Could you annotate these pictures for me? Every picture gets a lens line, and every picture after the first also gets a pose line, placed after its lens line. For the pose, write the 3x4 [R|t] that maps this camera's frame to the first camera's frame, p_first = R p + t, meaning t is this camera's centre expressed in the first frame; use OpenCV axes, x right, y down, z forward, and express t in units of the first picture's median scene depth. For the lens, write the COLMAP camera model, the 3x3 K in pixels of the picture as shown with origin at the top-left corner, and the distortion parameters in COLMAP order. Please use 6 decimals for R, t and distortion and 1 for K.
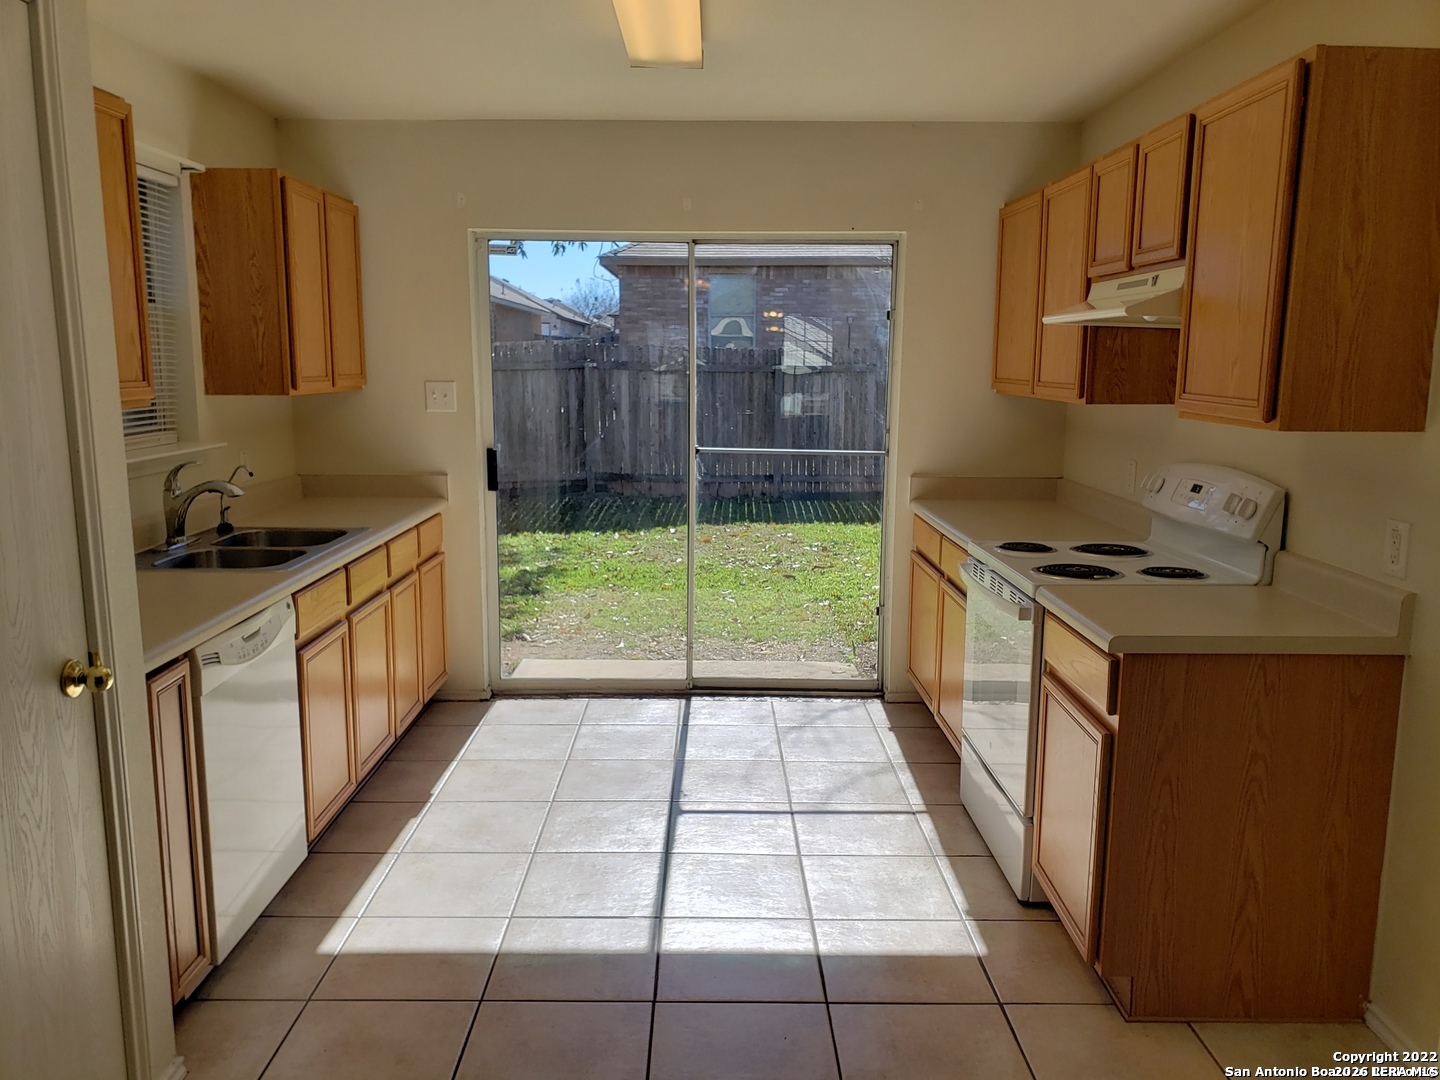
lens RADIAL K [[1144.9, 0, 715.2], [0, 1144.9, 545.0], [0, 0, 1]] dist [0.016130, 0.000619]
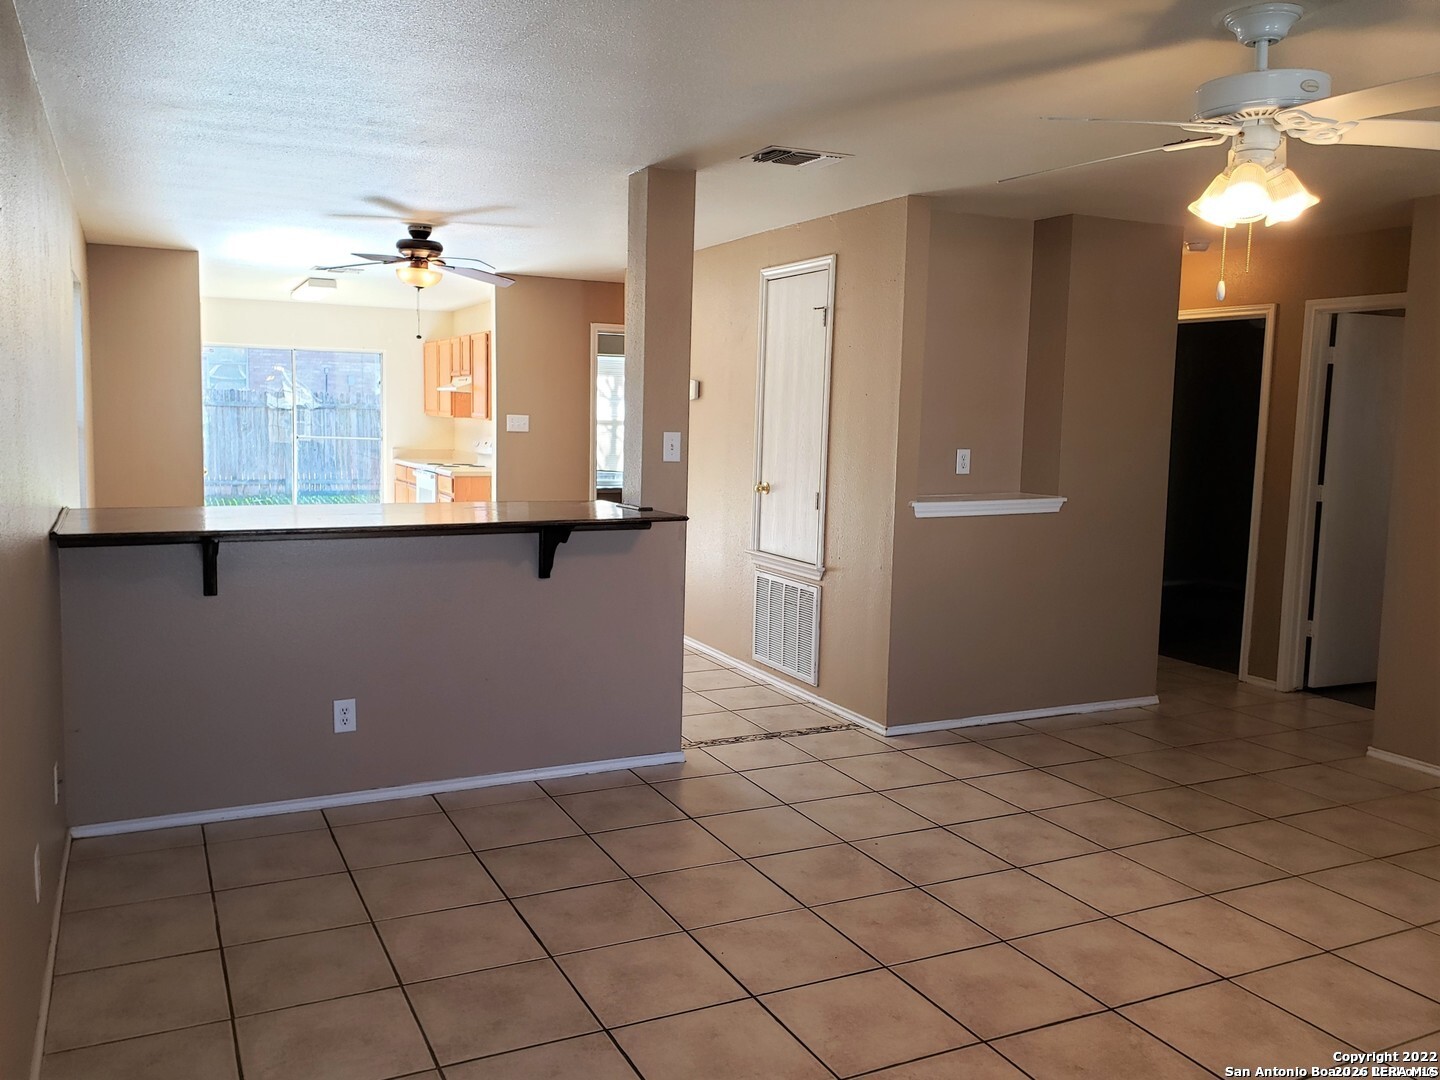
lens RADIAL K [[1144.9, 0, 719.8], [0, 1144.9, 543.4], [0, 0, 1]] dist [0.016130, 0.000619]
pose [[0.894022, -0.030747, 0.446966, -0.378816], [0.048801, 0.998389, -0.028931, 0.307550], [-0.445357, 0.047677, 0.894083, -1.851668]]
